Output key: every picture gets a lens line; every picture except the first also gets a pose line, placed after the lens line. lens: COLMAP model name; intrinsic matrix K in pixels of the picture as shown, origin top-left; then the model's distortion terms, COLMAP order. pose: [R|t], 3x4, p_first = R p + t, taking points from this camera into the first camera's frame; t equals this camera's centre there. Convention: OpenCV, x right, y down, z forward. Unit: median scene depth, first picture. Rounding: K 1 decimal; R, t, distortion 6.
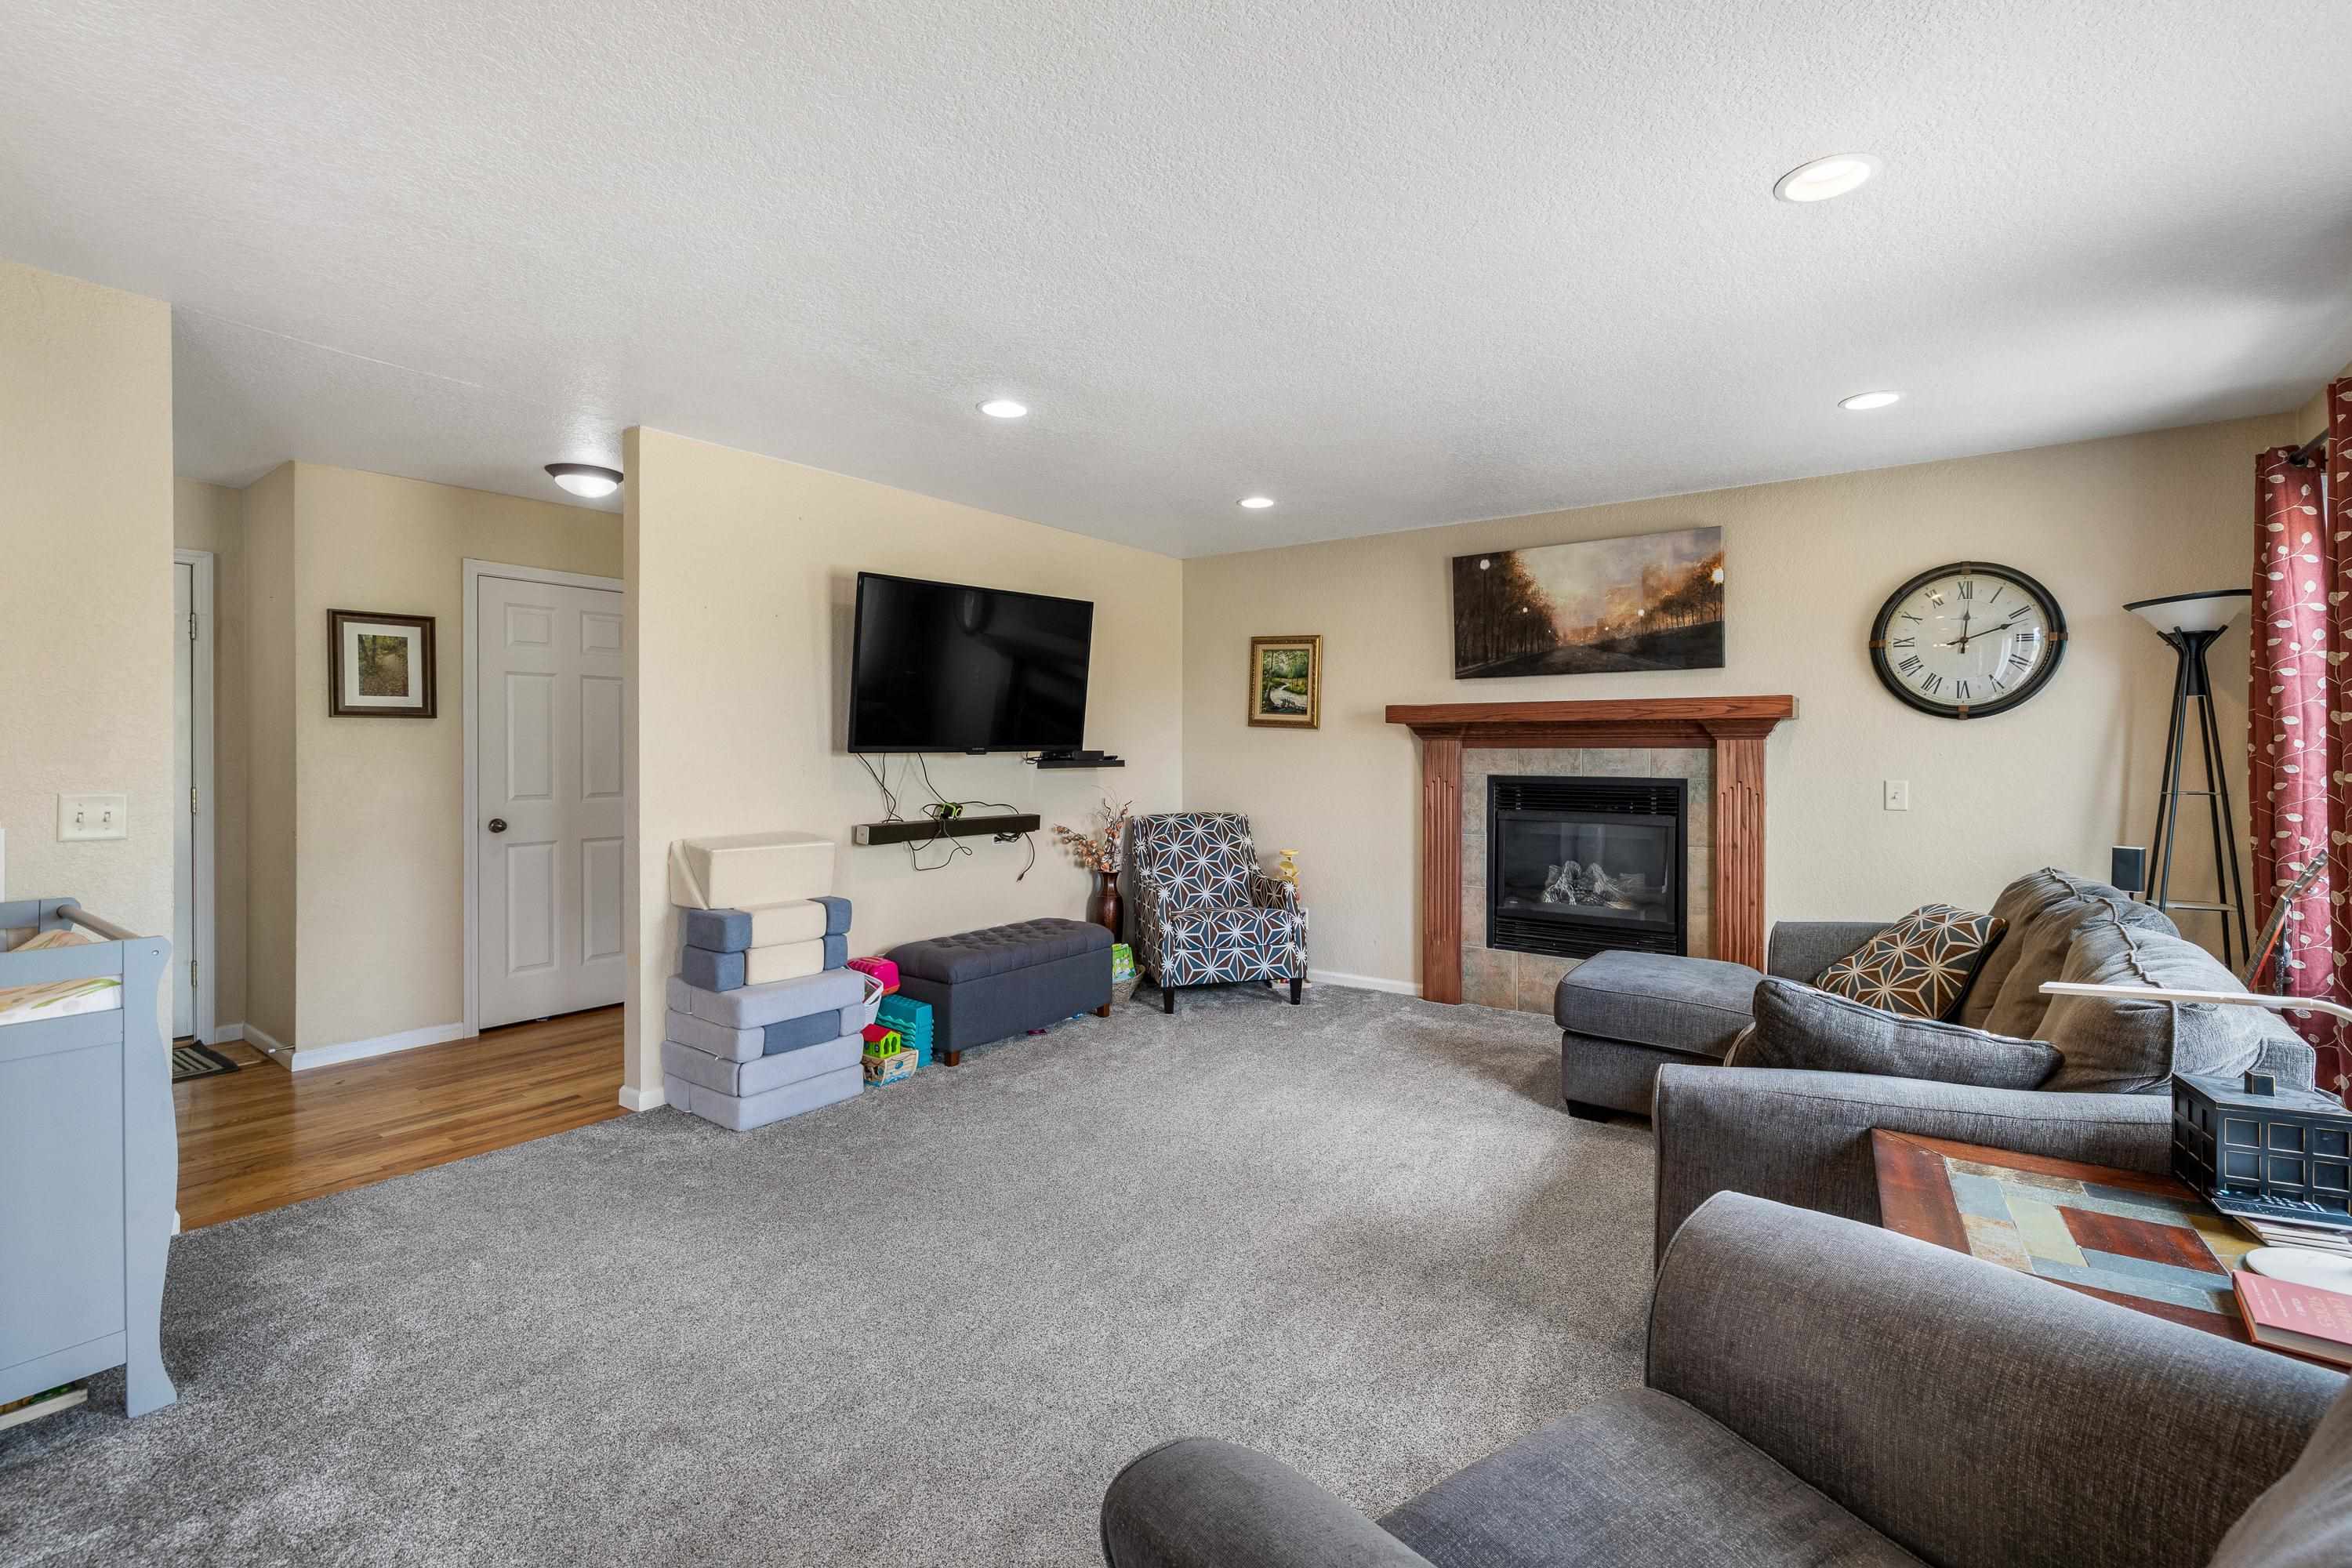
lens RADIAL K [[1027.8, 0, 1211.1], [0, 1027.8, 754.3], [0, 0, 1]] dist [-0.000438, -0.000673]
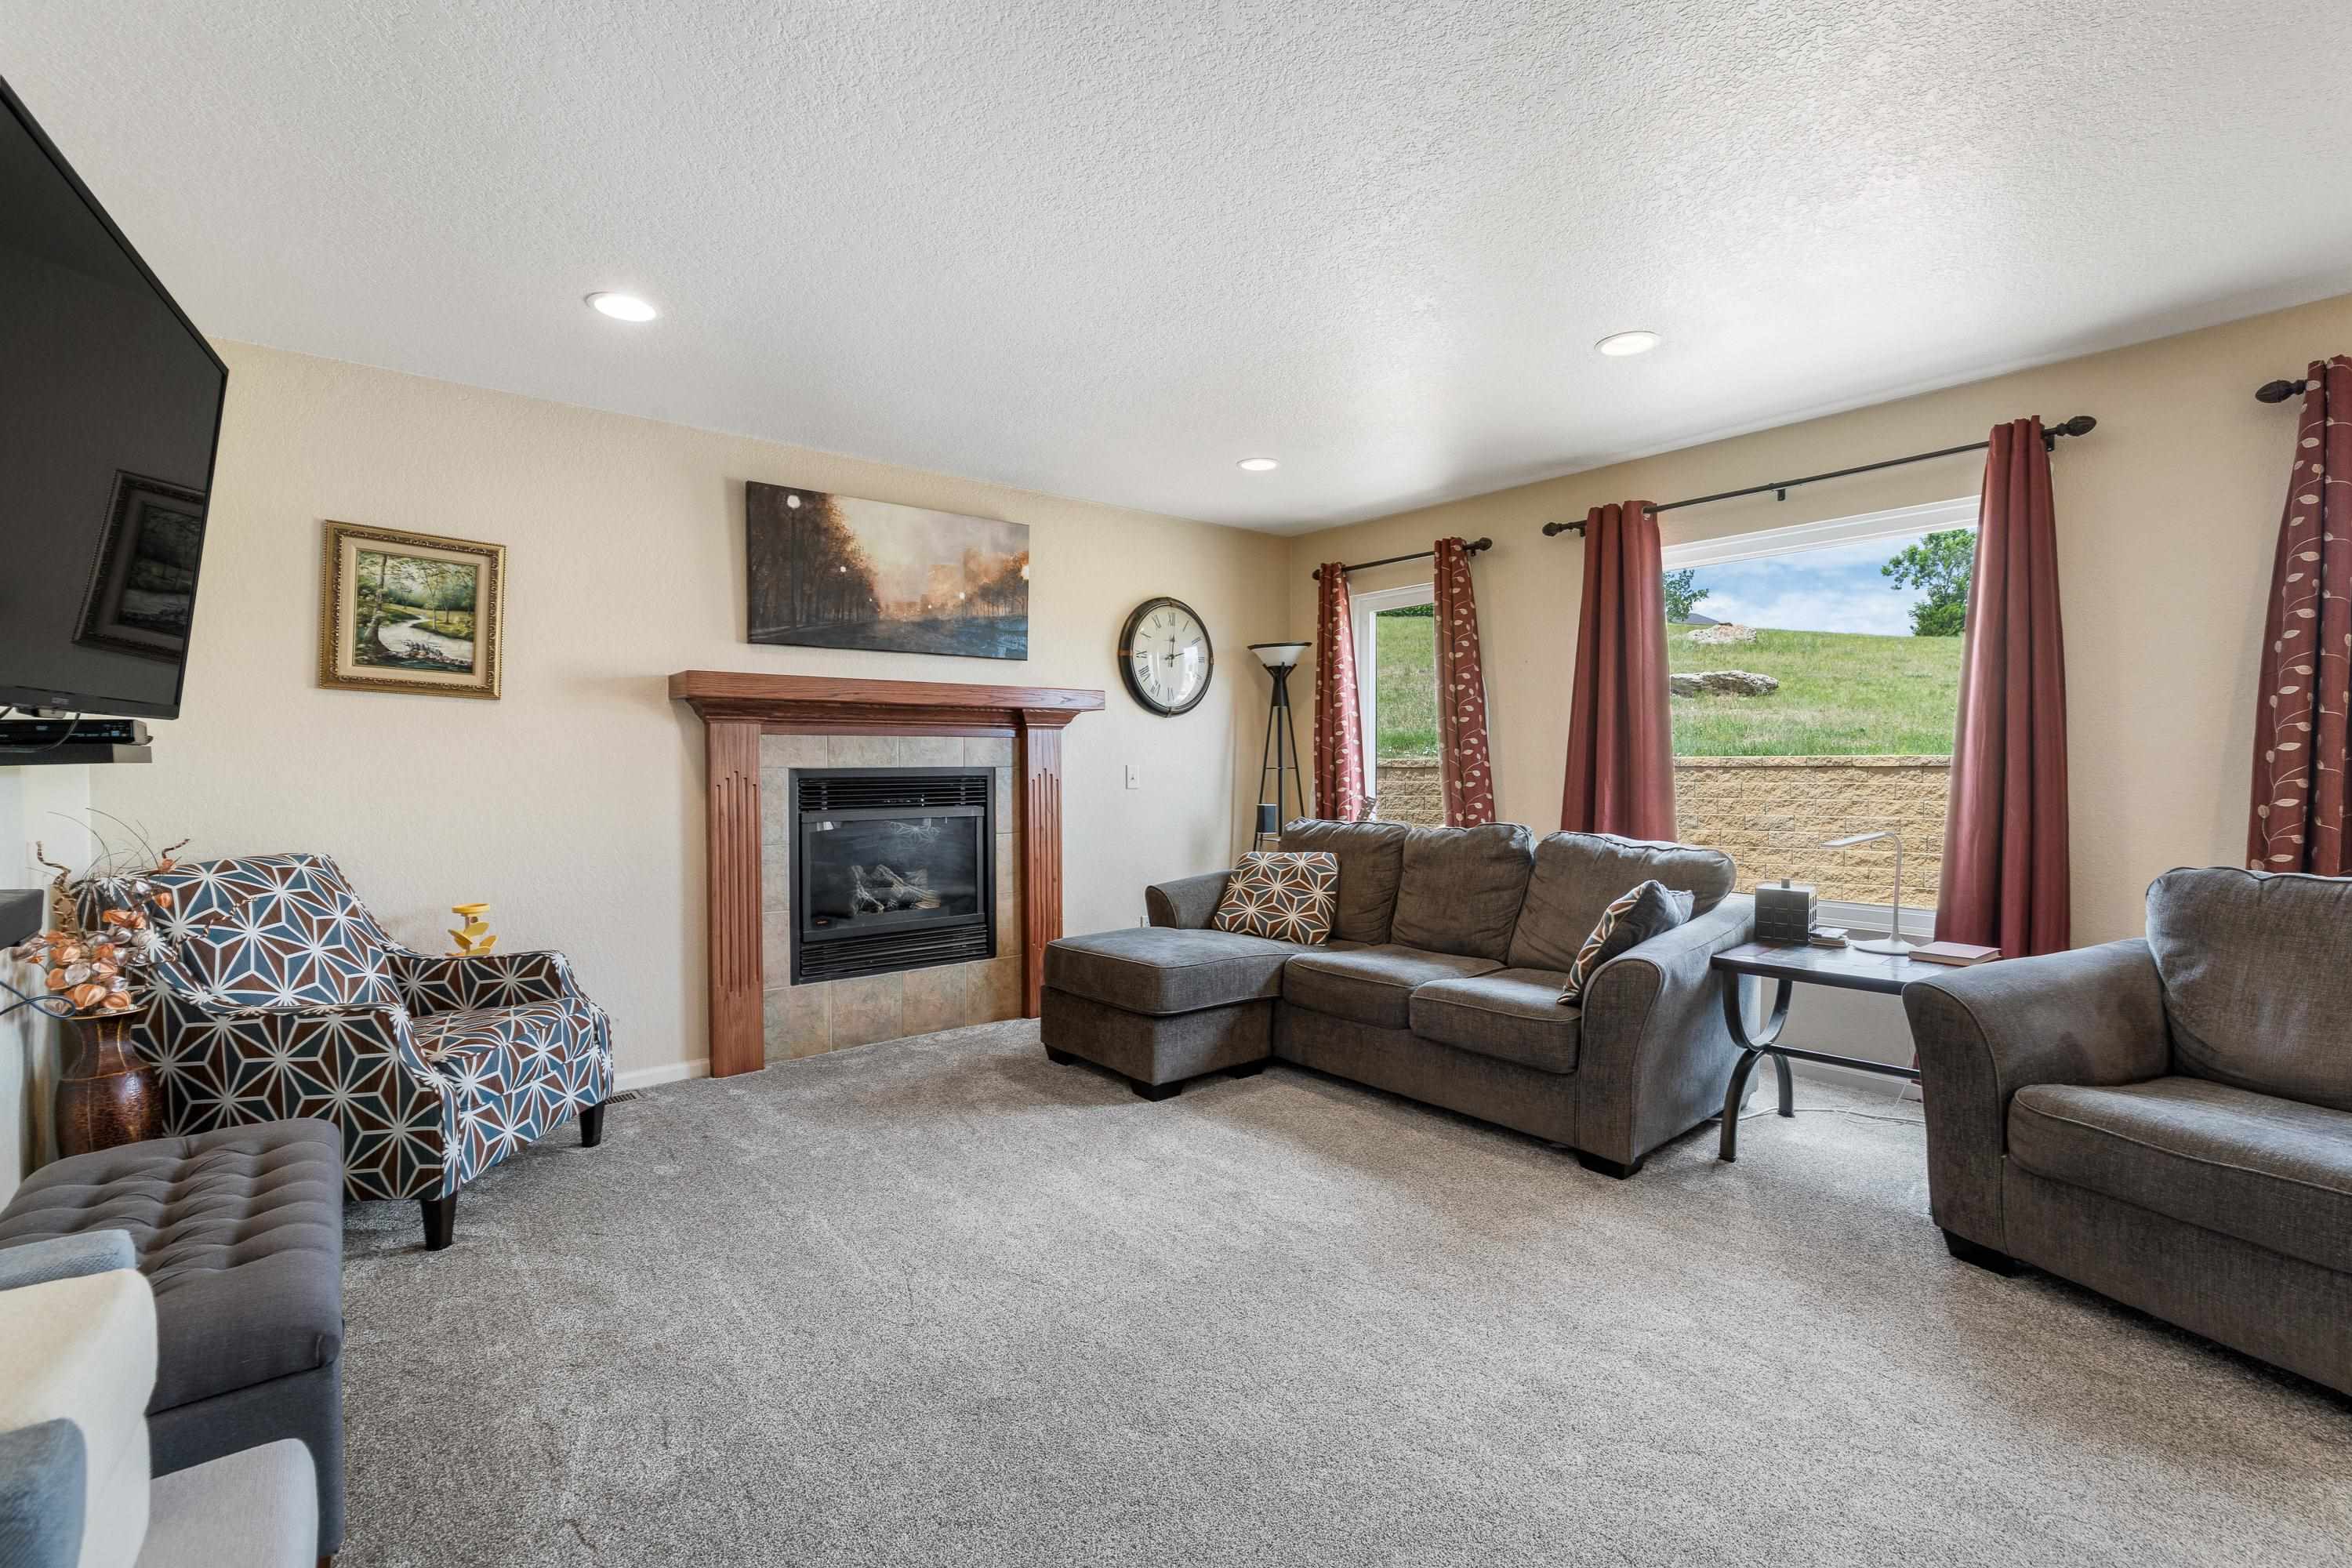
lens RADIAL K [[1027.8, 0, 1169.0], [0, 1027.8, 776.2], [0, 0, 1]] dist [-0.000438, -0.000673]
pose [[0.262387, -0.018810, 0.964779, -0.464891], [0.007837, 0.999819, 0.017362, 0.016209], [-0.964931, 0.003005, 0.262487, 0.563935]]
